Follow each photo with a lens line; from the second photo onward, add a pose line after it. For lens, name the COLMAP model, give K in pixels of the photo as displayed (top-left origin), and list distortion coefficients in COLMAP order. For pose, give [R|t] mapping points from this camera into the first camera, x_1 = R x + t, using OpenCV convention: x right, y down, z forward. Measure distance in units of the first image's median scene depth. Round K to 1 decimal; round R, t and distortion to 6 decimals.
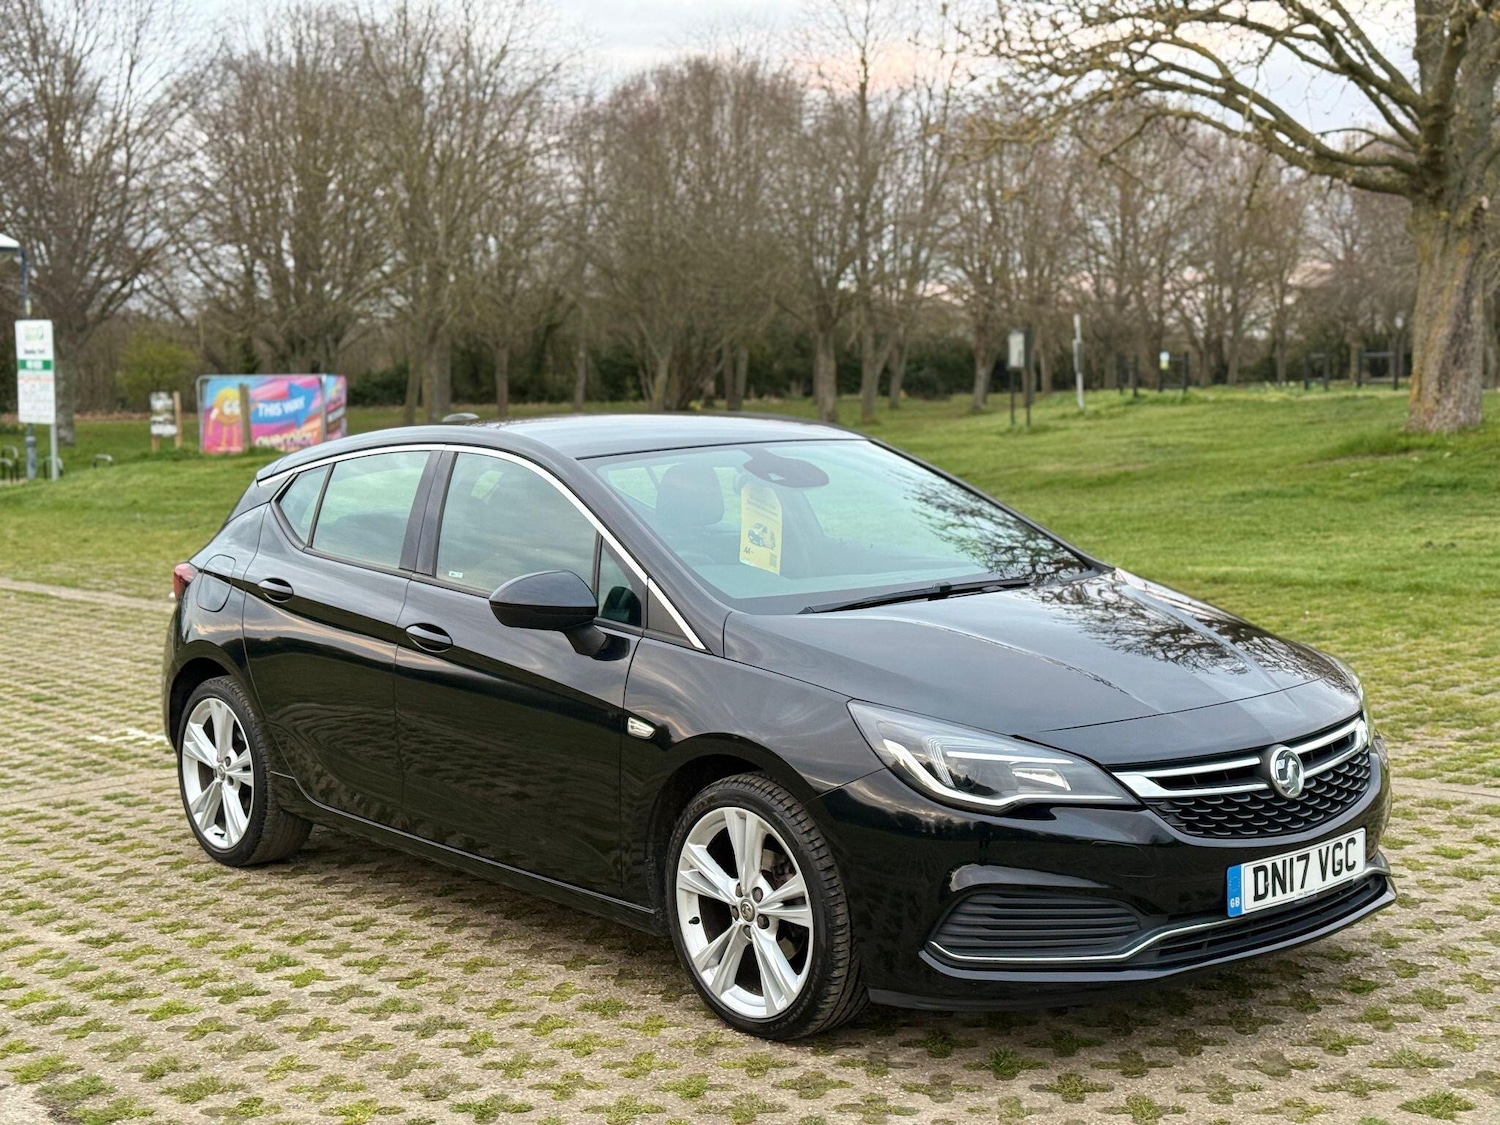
lens RADIAL K [[2089.9, 0, 743.6], [0, 2089.9, 571.0], [0, 0, 1]] dist [0.133670, 0.000000]
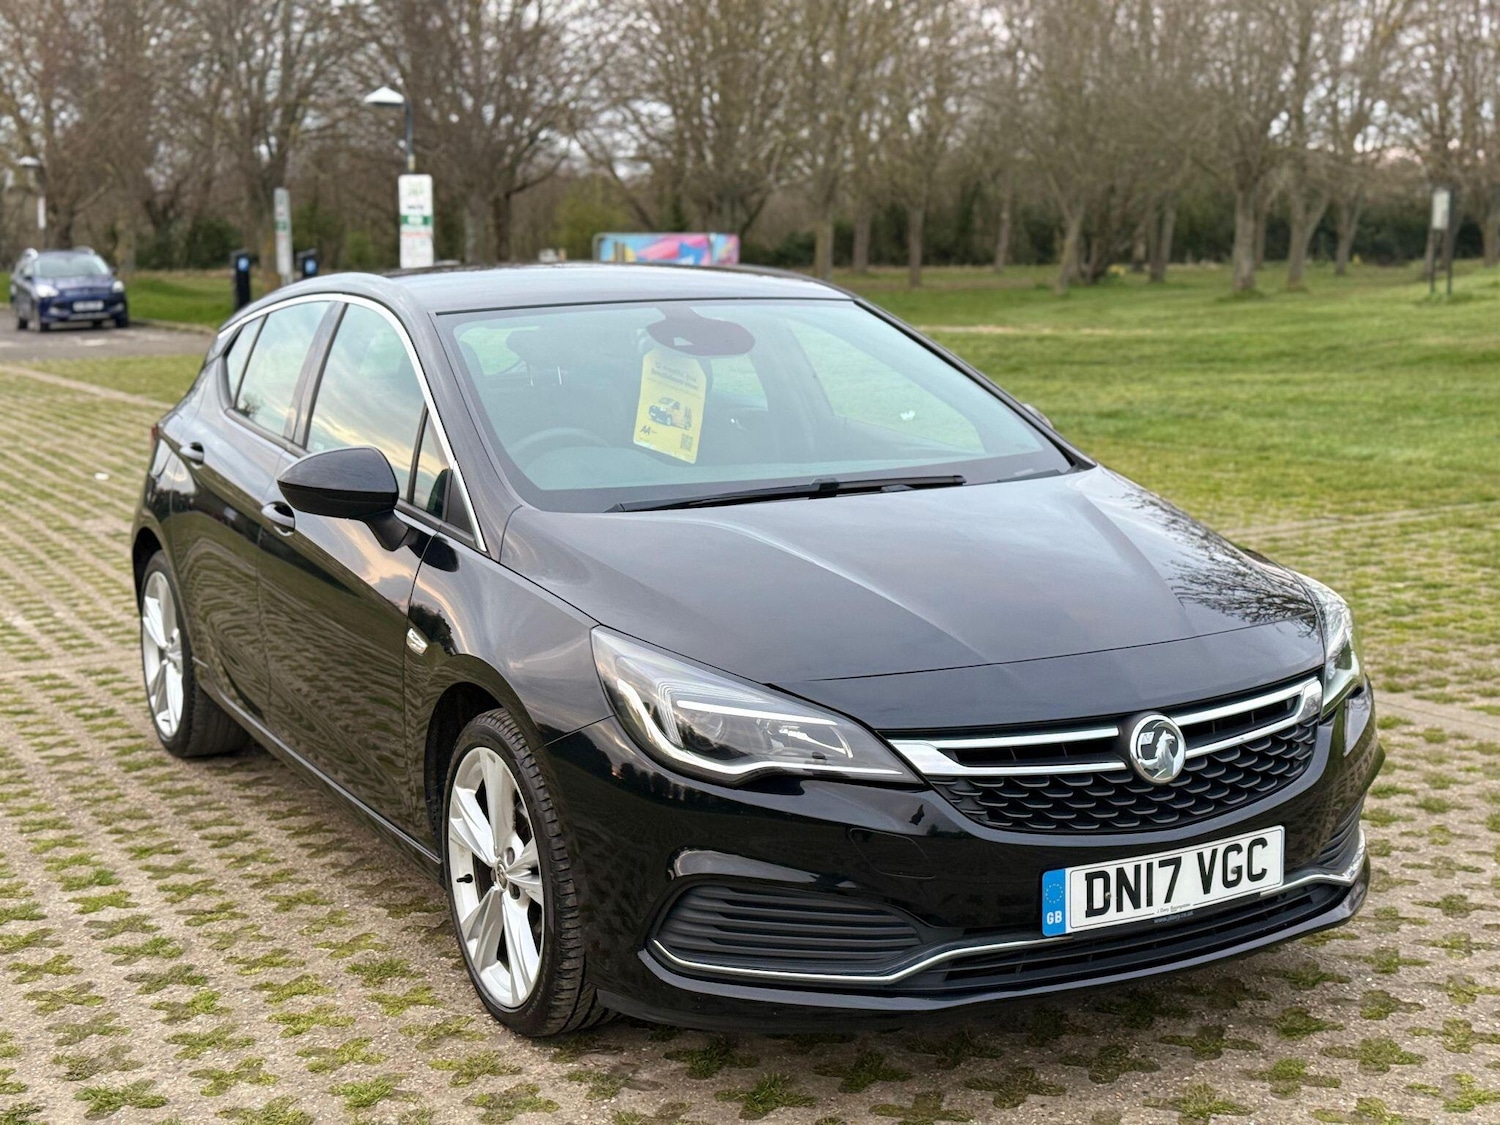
lens RADIAL K [[2089.9, 0, 746.6], [0, 2089.9, 566.8], [0, 0, 1]] dist [0.133670, 0.000000]
pose [[0.977319, 0.045516, -0.206822, 0.250405], [-0.032634, 0.997333, 0.065280, -0.013016], [0.209242, -0.057050, 0.976198, 0.225178]]
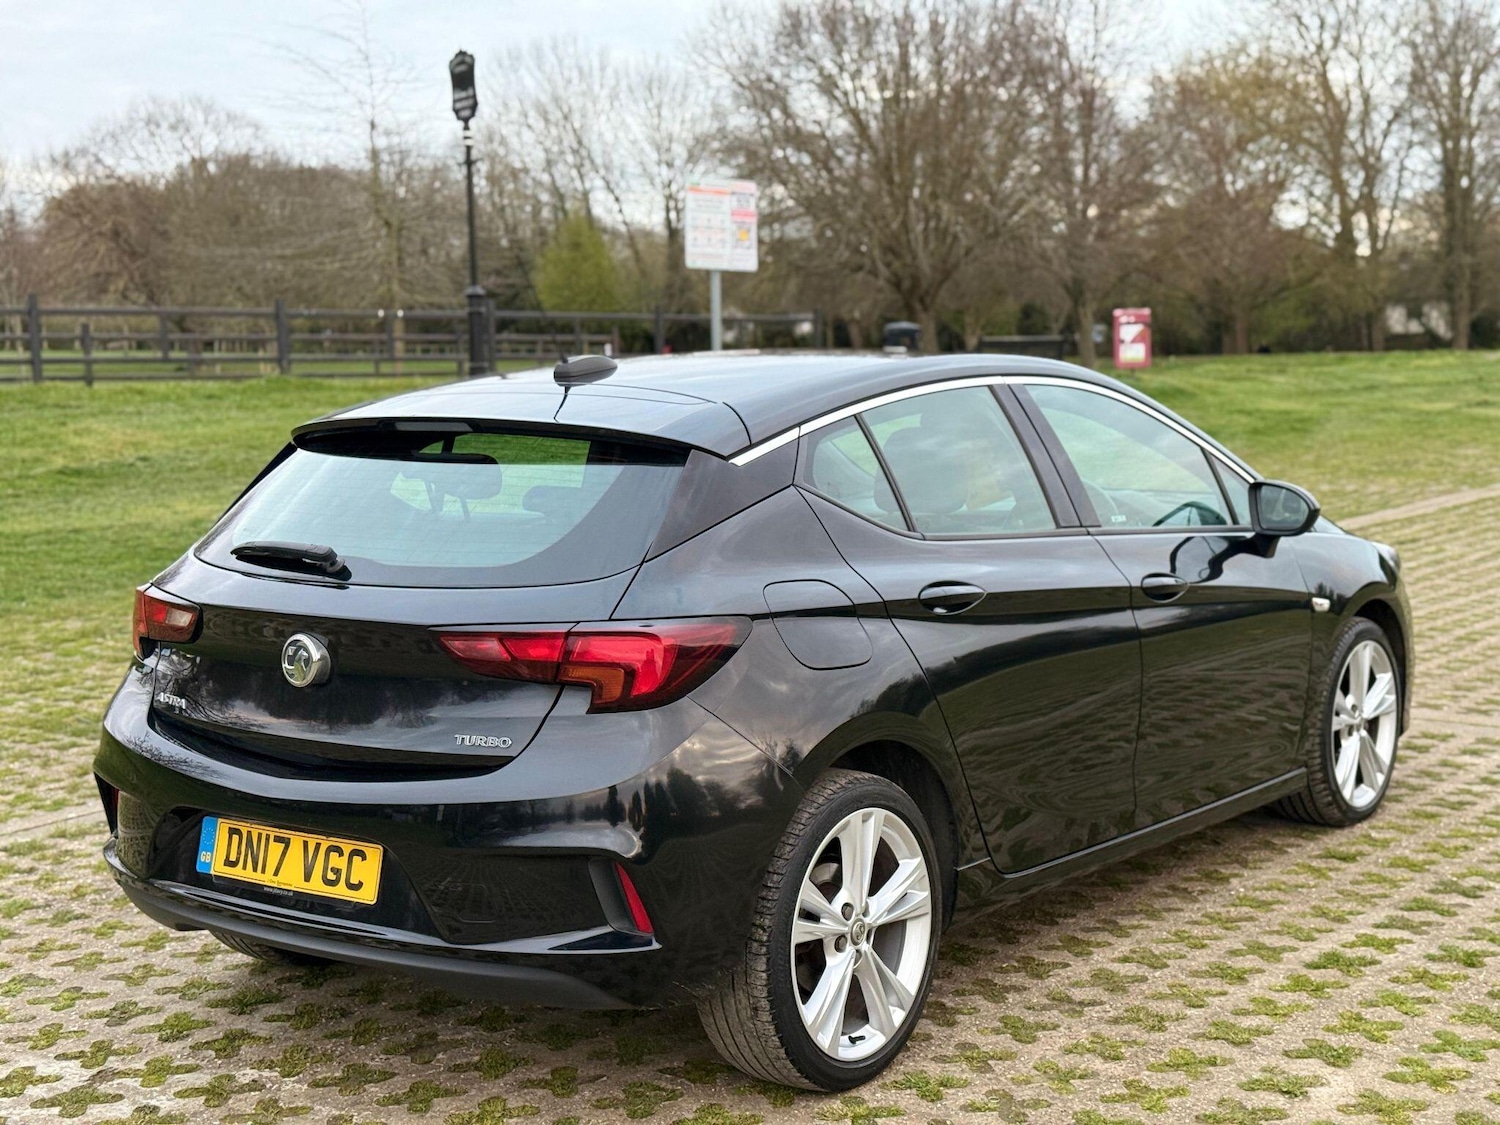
lens RADIAL K [[2086.1, 0, 757.5], [0, 2086.1, 564.4], [0, 0, 1]] dist [0.126434, 0.000000]
pose [[-0.214820, -0.067661, 0.974307, -1.117800], [0.120446, 0.988147, 0.095178, -0.094084], [-0.969198, 0.137797, -0.204124, 1.552096]]
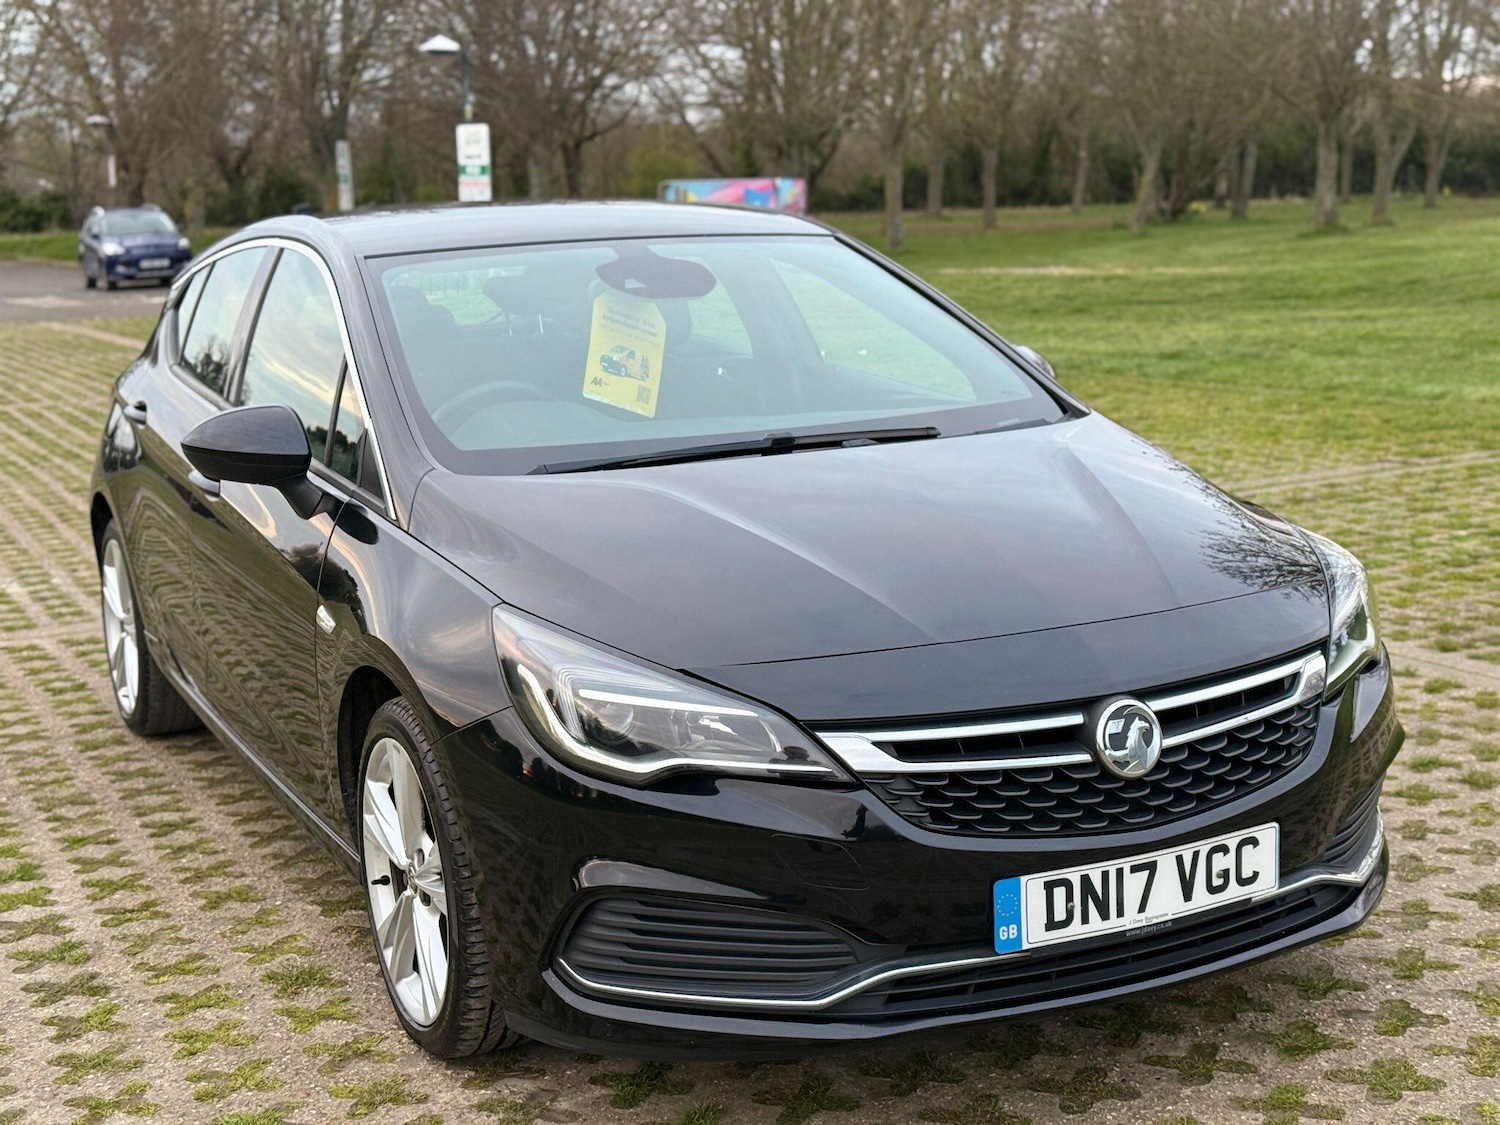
lens RADIAL K [[2089.9, 0, 743.5], [0, 2089.9, 571.7], [0, 0, 1]] dist [0.133670, 0.000000]
pose [[0.968575, 0.039505, -0.245563, 0.282124], [-0.016986, 0.995507, 0.093157, -0.014934], [0.248140, -0.086058, 0.964894, 0.318855]]
